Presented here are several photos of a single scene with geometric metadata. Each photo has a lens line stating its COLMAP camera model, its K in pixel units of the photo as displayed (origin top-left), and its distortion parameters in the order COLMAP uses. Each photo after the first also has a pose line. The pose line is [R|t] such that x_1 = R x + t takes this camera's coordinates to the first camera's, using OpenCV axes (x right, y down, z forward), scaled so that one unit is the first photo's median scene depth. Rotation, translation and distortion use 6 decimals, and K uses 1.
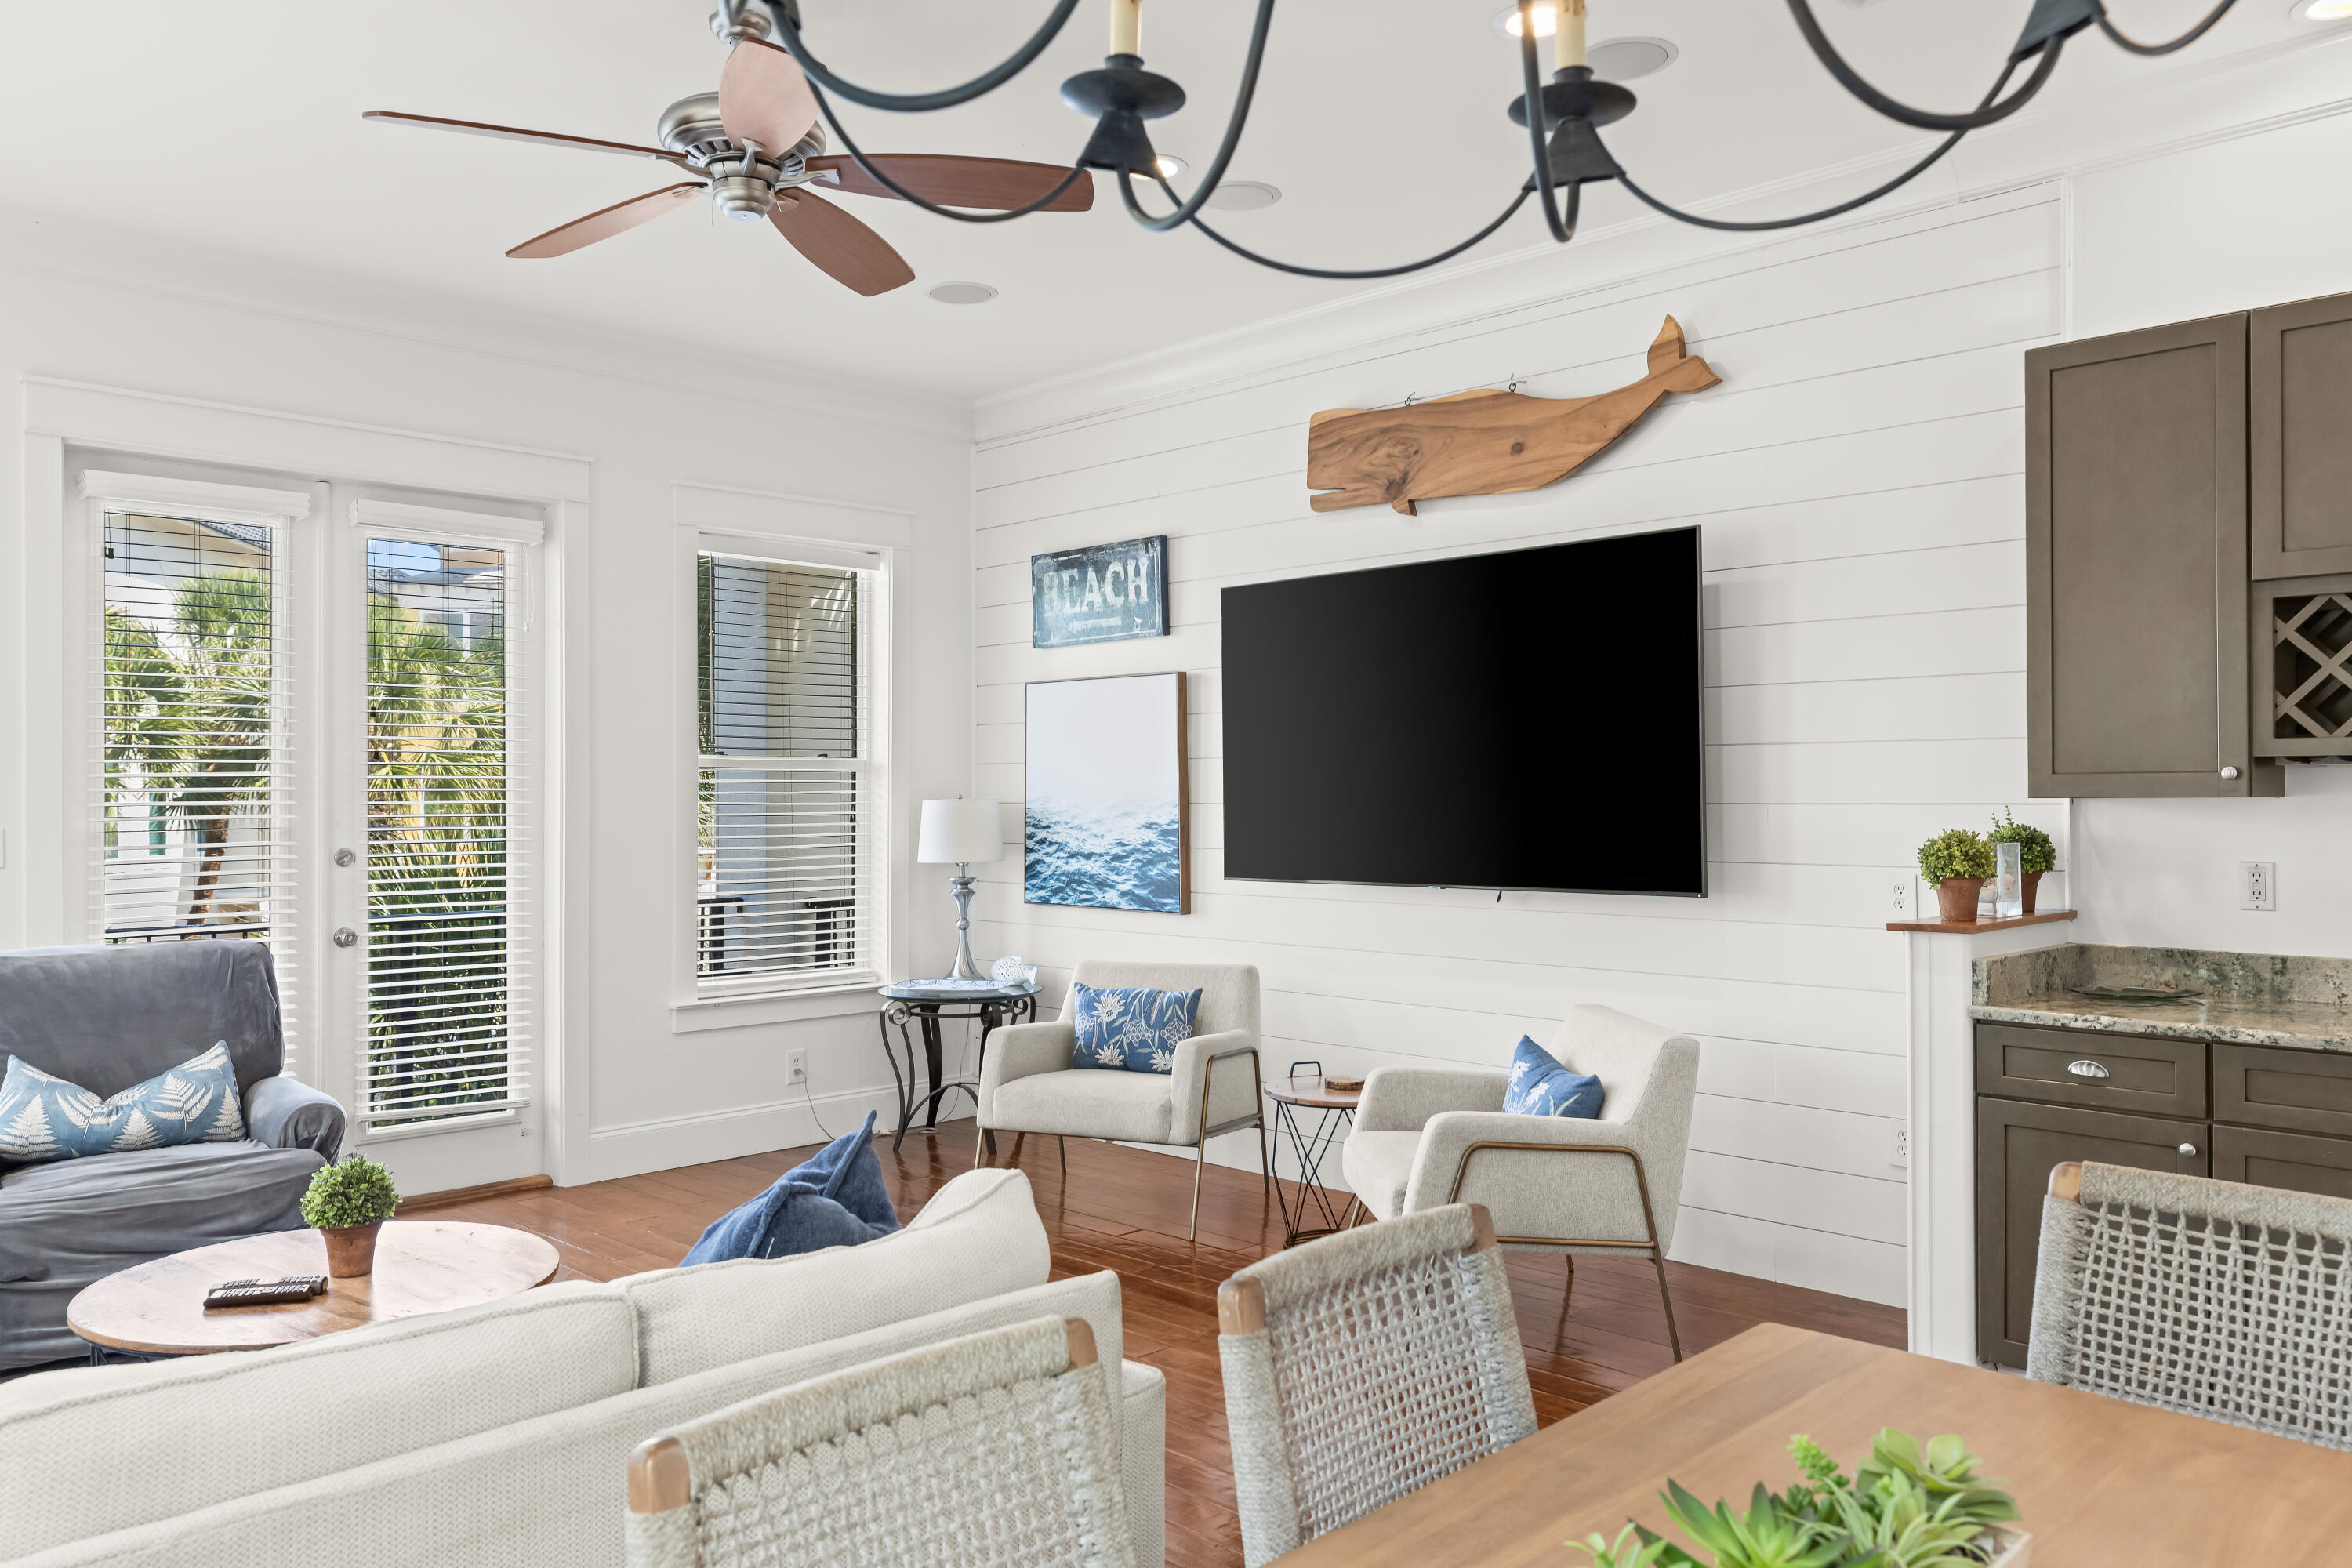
lens RADIAL K [[1714.5, 0, 1168.7], [0, 1714.5, 778.7], [0, 0, 1]] dist [0.006535, 0.007192]
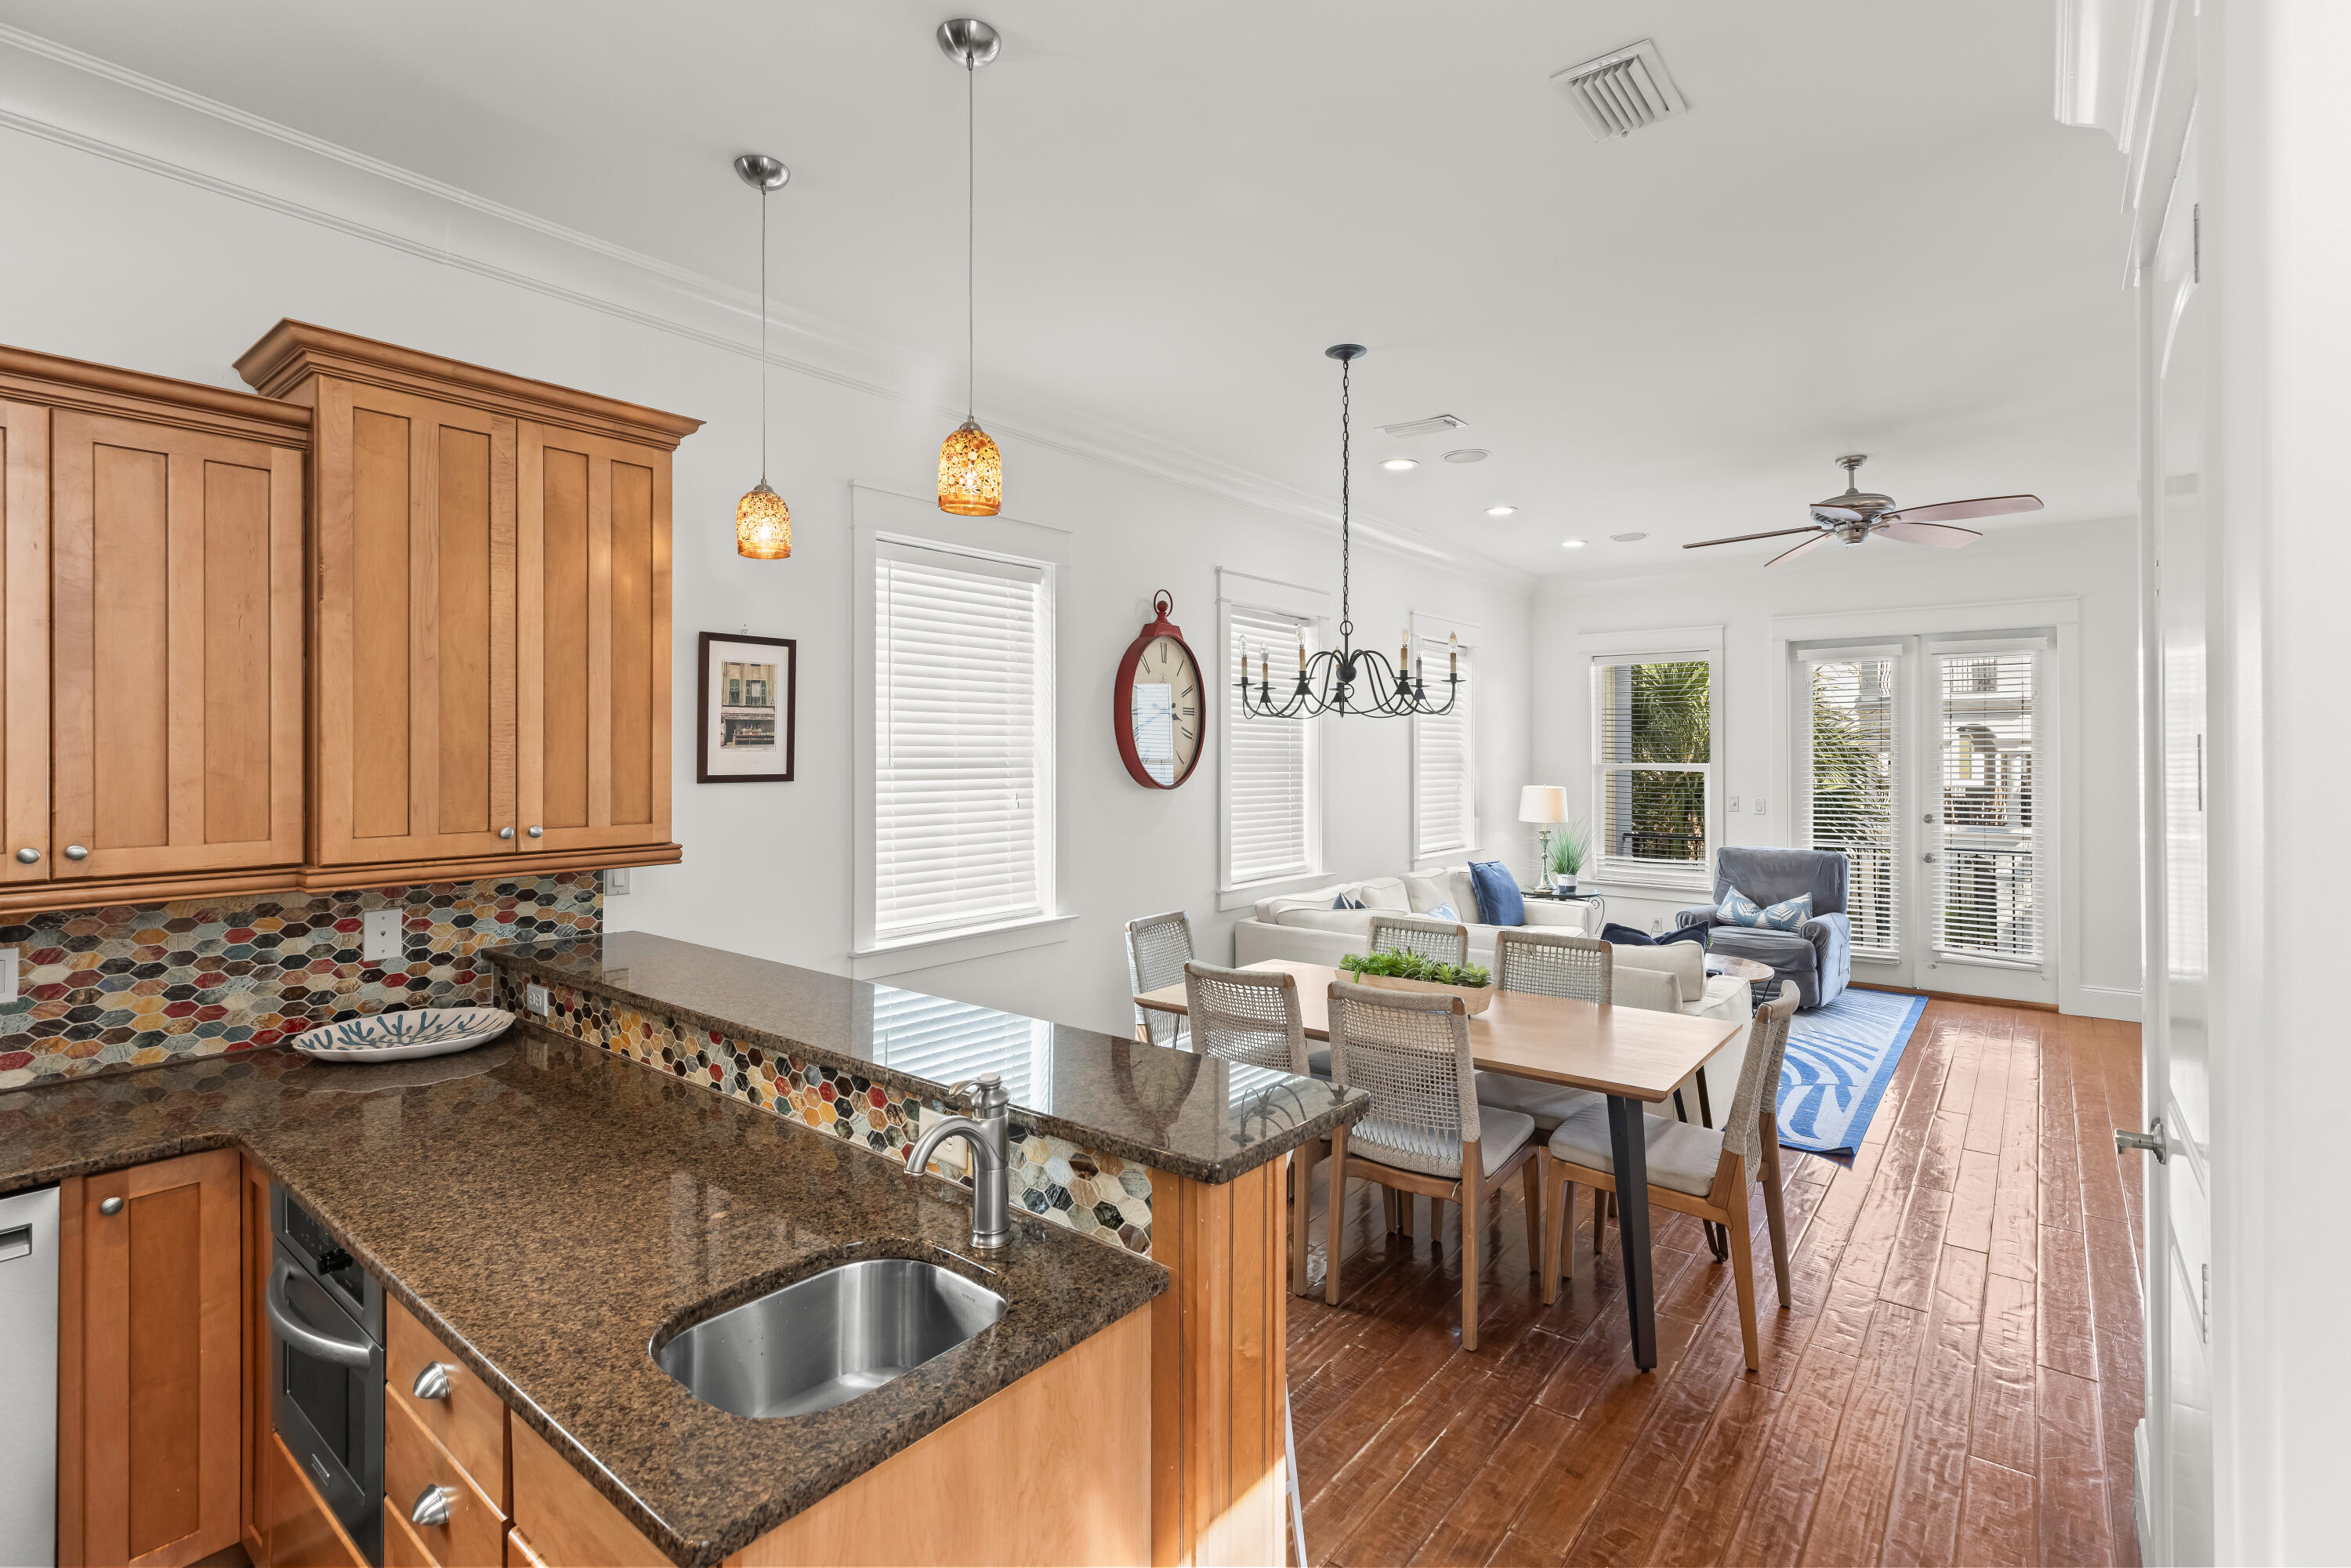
lens RADIAL K [[1088.8, 0, 1195.5], [0, 1088.8, 750.2], [0, 0, 1]] dist [0.005382, 0.000766]
pose [[0.126837, 0.000209, -0.991924, 0.791661], [0.008730, 0.999961, 0.001327, -0.050795], [0.991885, -0.008828, 0.126831, -0.030102]]
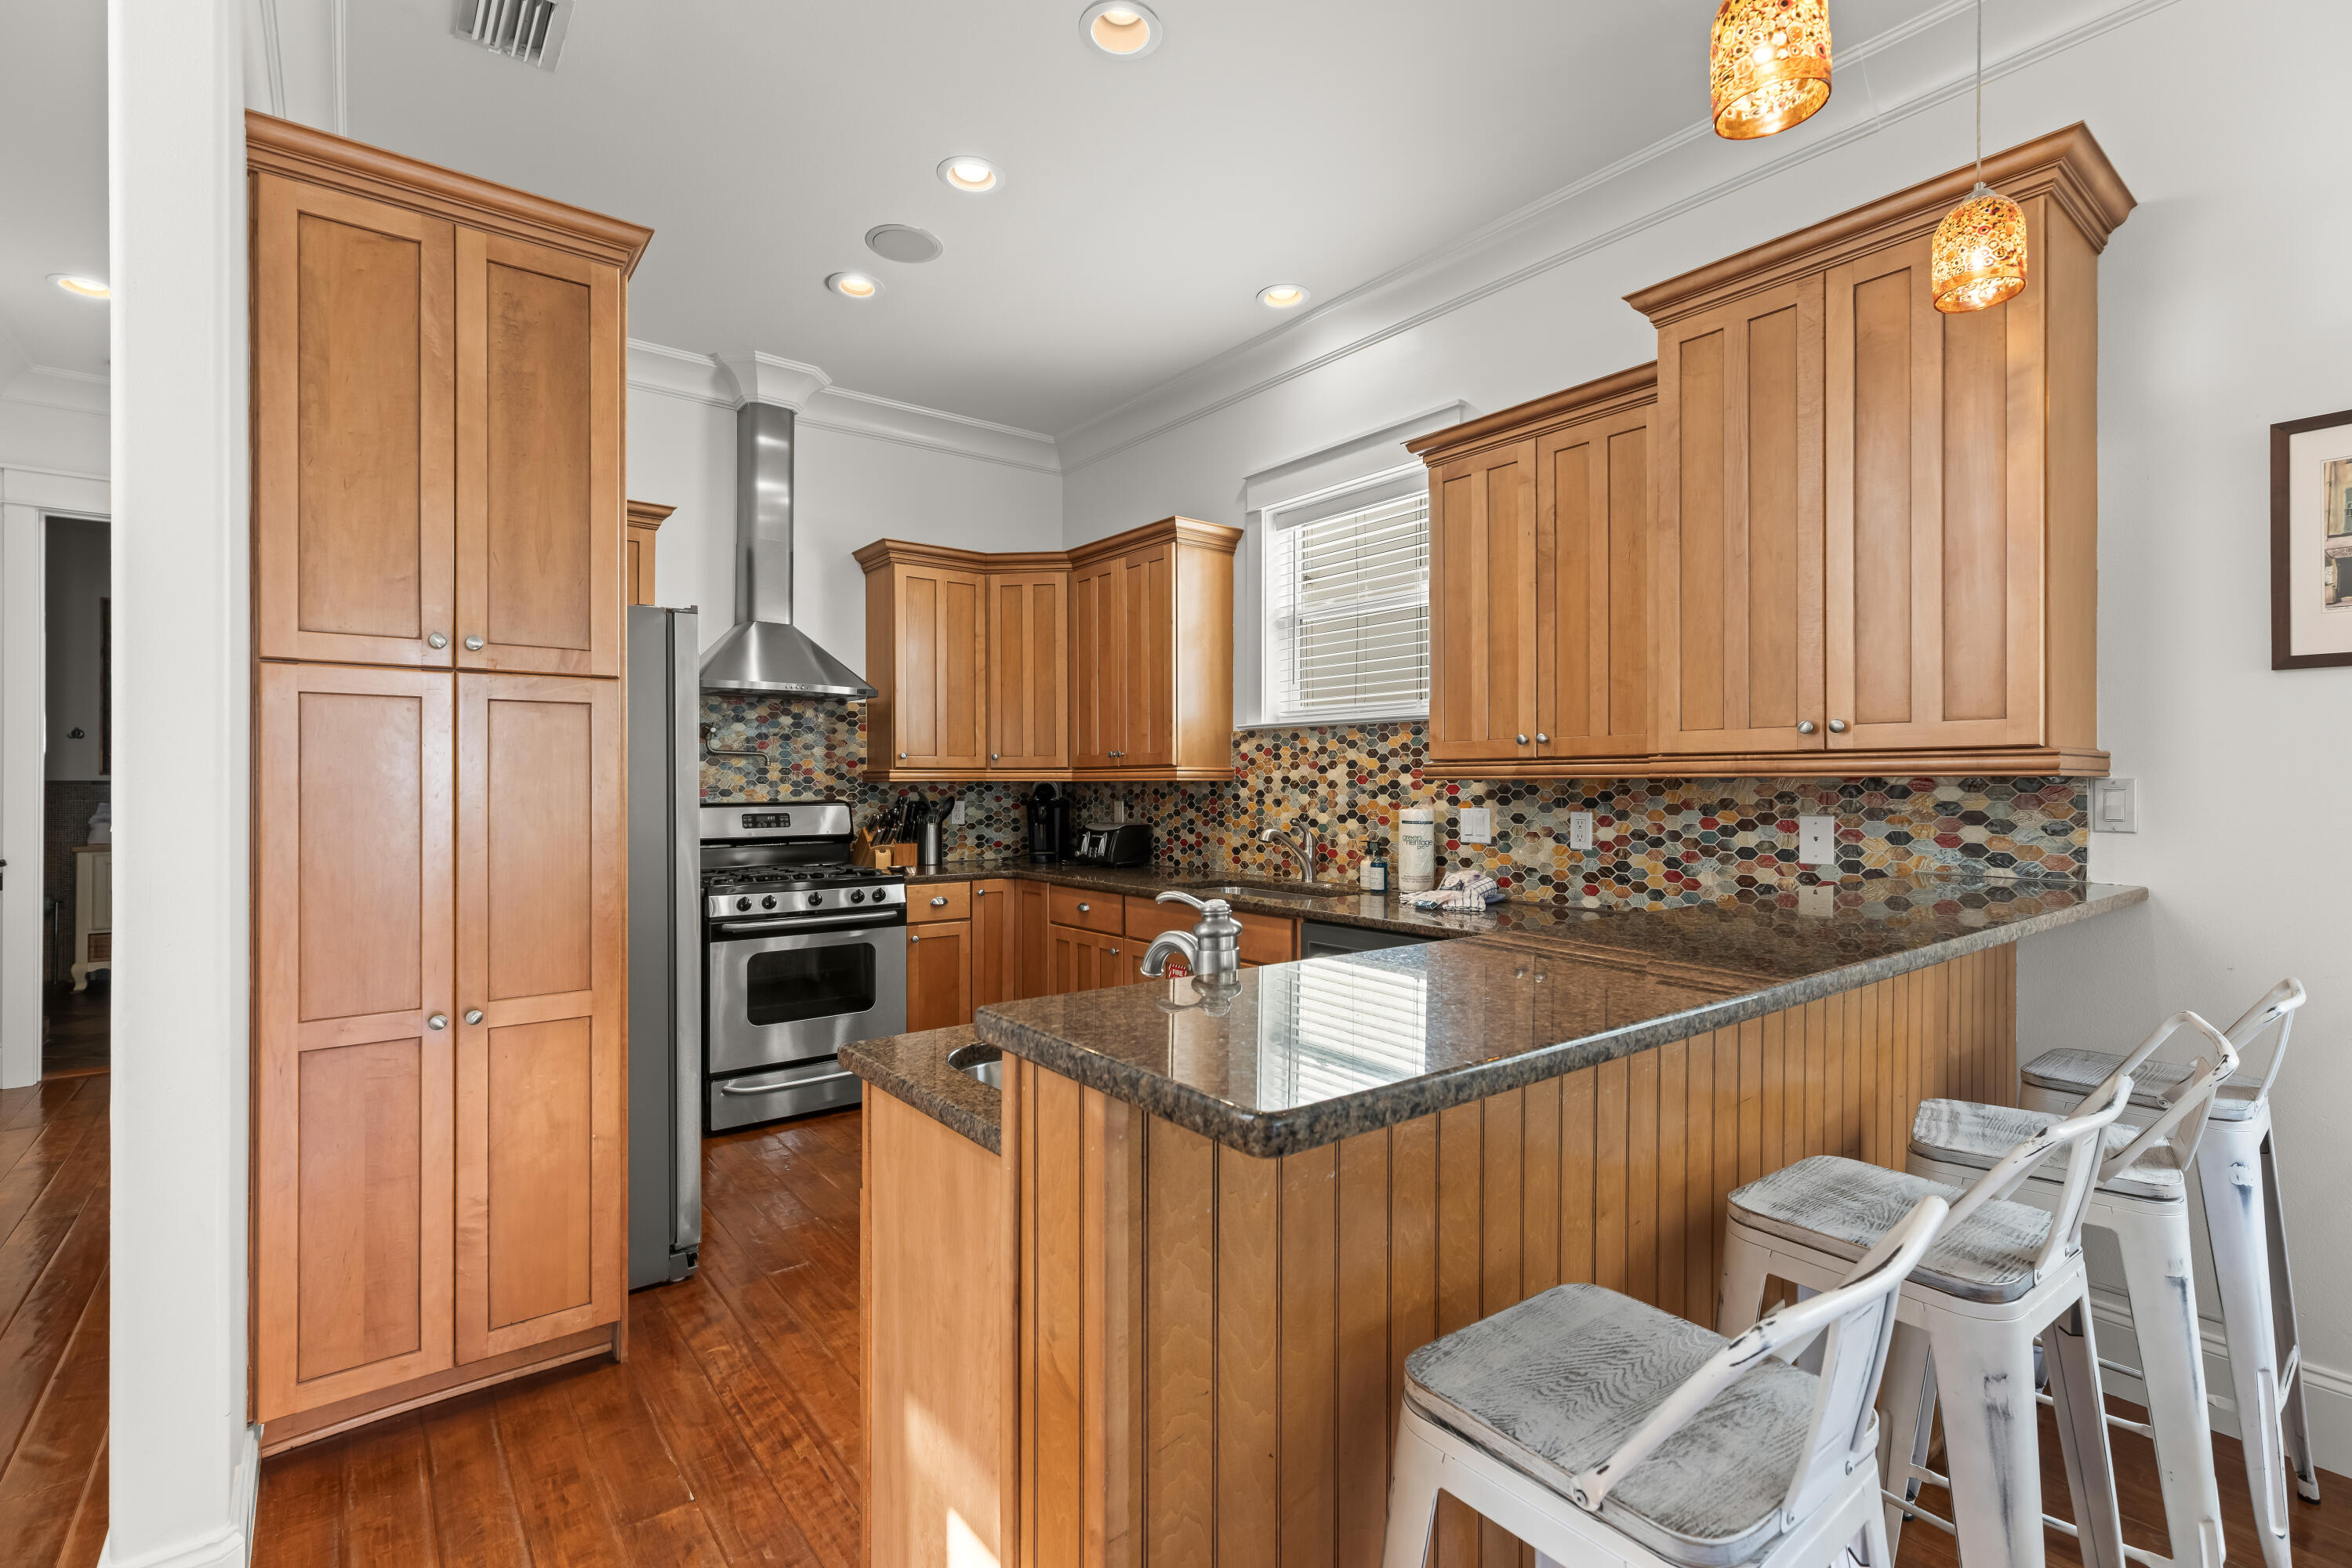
lens RADIAL K [[1062.2, 0, 1187.7], [0, 1062.2, 778.2], [0, 0, 1]] dist [0.004544, 0.000524]
pose [[-0.994641, 0.001653, 0.103376, 0.451917], [0.000087, 0.999885, -0.015151, 0.016758], [-0.103389, -0.015060, -0.994527, 0.205375]]
